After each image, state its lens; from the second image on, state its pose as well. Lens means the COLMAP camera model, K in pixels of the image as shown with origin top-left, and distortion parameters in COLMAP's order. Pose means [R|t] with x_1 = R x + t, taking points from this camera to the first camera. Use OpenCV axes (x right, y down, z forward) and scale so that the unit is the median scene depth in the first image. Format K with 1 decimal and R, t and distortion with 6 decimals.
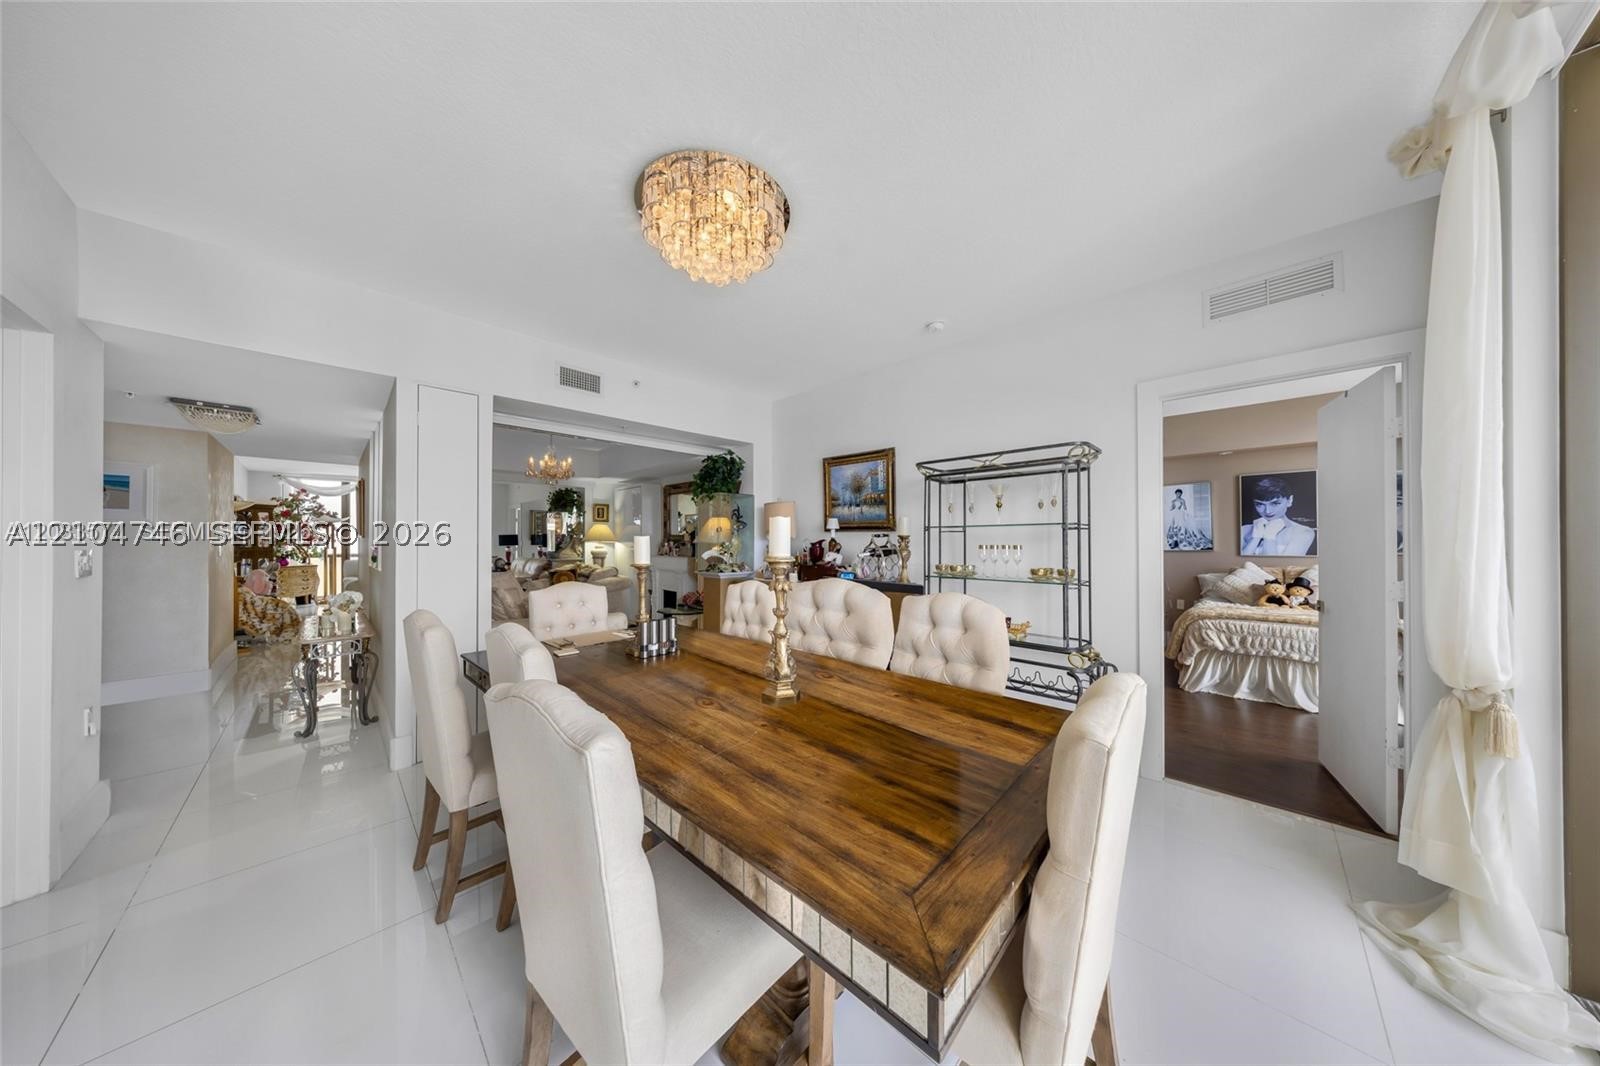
lens RADIAL K [[476.0, 0, 793.8], [0, 476.0, 537.6], [0, 0, 1]] dist [-0.011170, -0.000146]
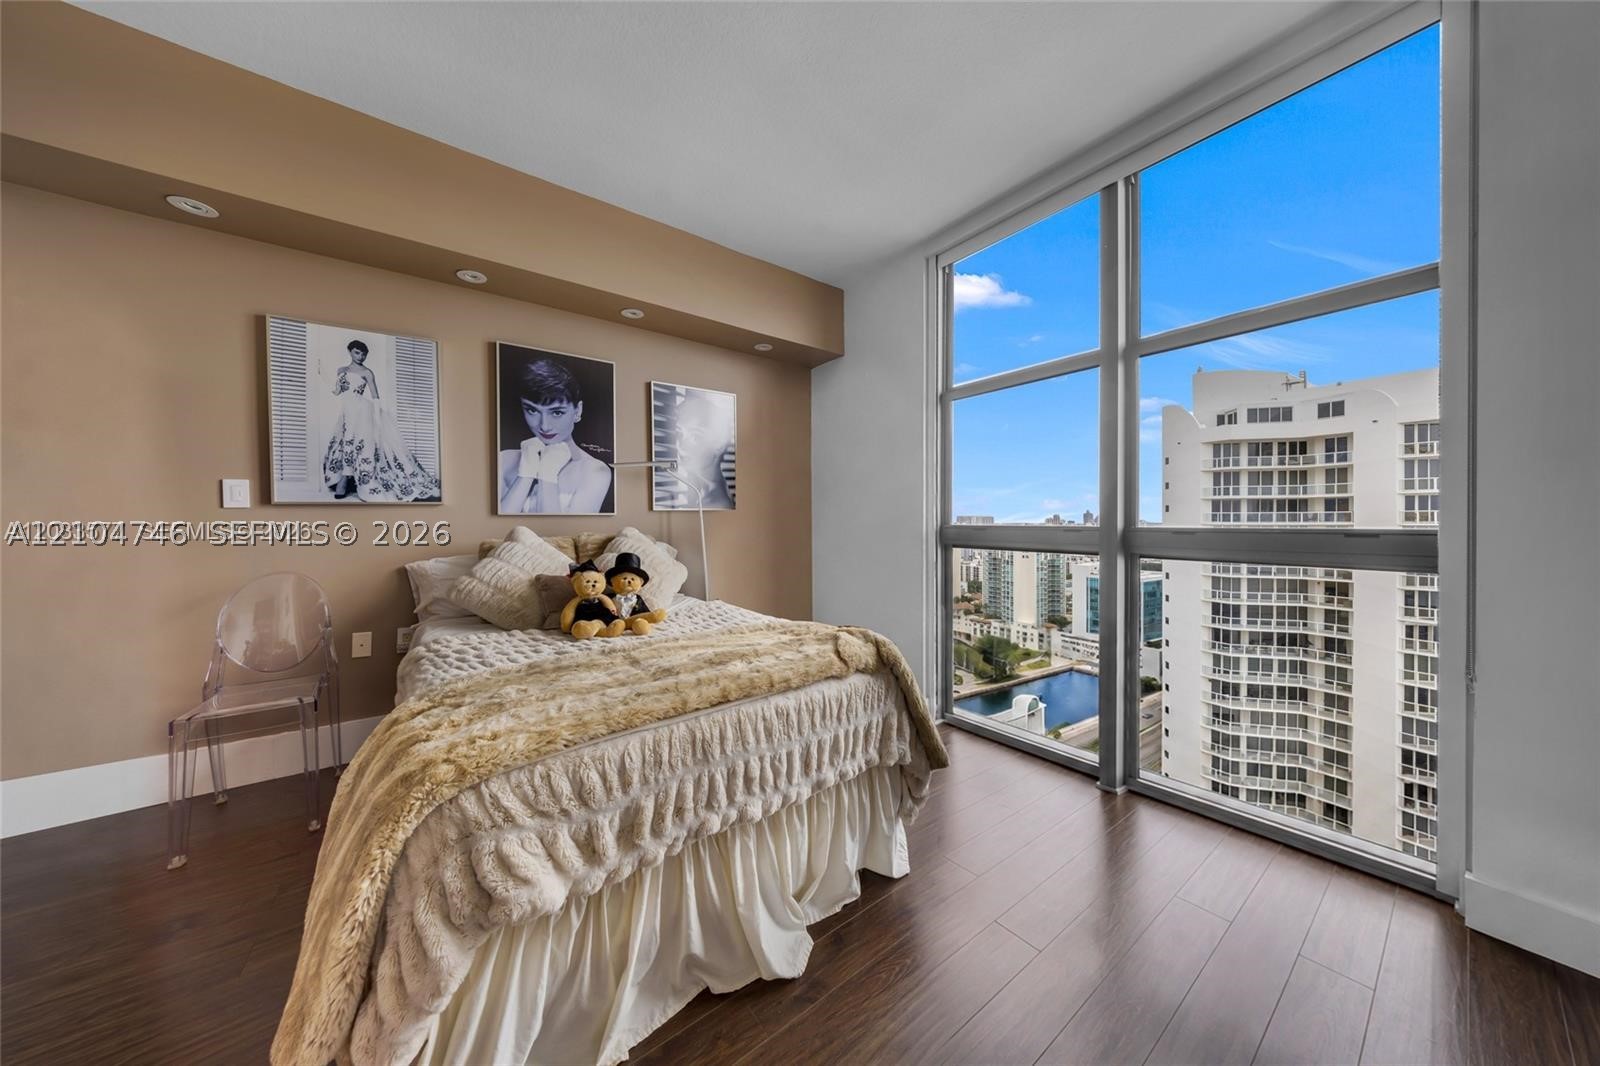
lens RADIAL K [[476.0, 0, 794.9], [0, 476.0, 516.8], [0, 0, 1]] dist [-0.011170, -0.000146]
pose [[0.138797, 0.004686, 0.990310, 0.550084], [-0.000259, 0.999989, -0.004696, 0.044091], [-0.990321, 0.000395, 0.138797, 0.673961]]
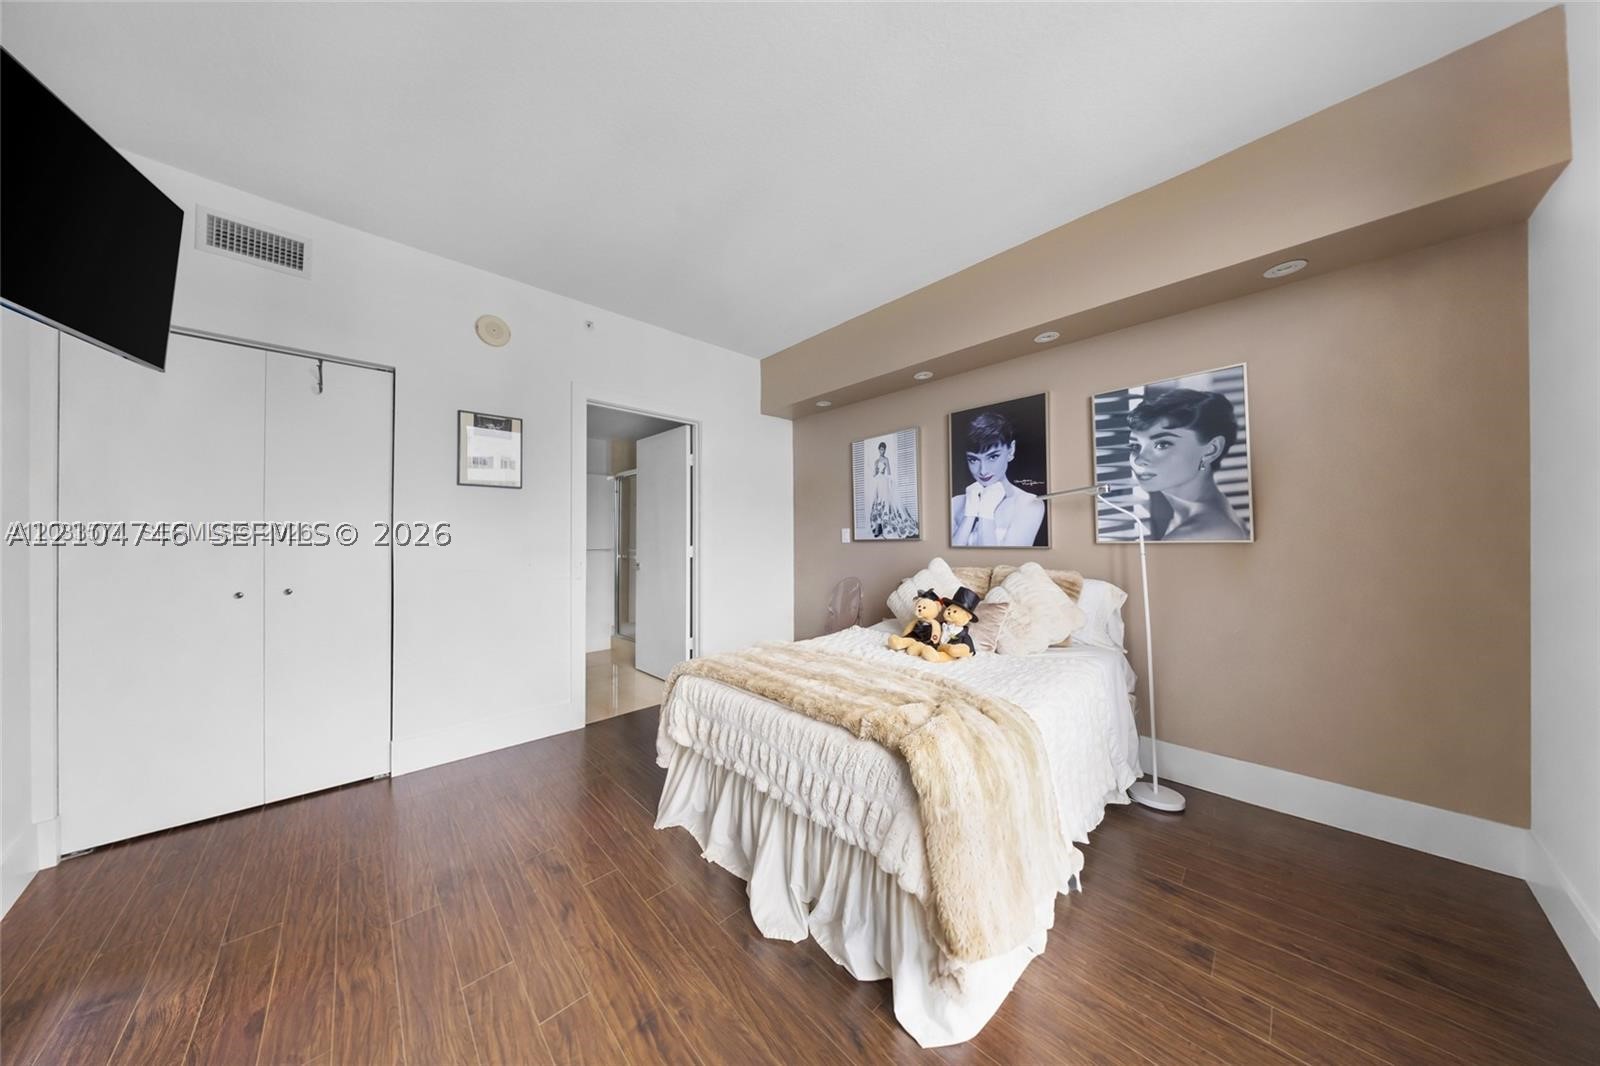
lens RADIAL K [[476.0, 0, 799.6], [0, 476.0, 521.3], [0, 0, 1]] dist [-0.011170, -0.000146]
pose [[0.999504, -0.004643, -0.031142, 0.808914], [0.003622, 0.999457, -0.032764, 0.025304], [0.031278, 0.032635, 0.998978, 0.413959]]
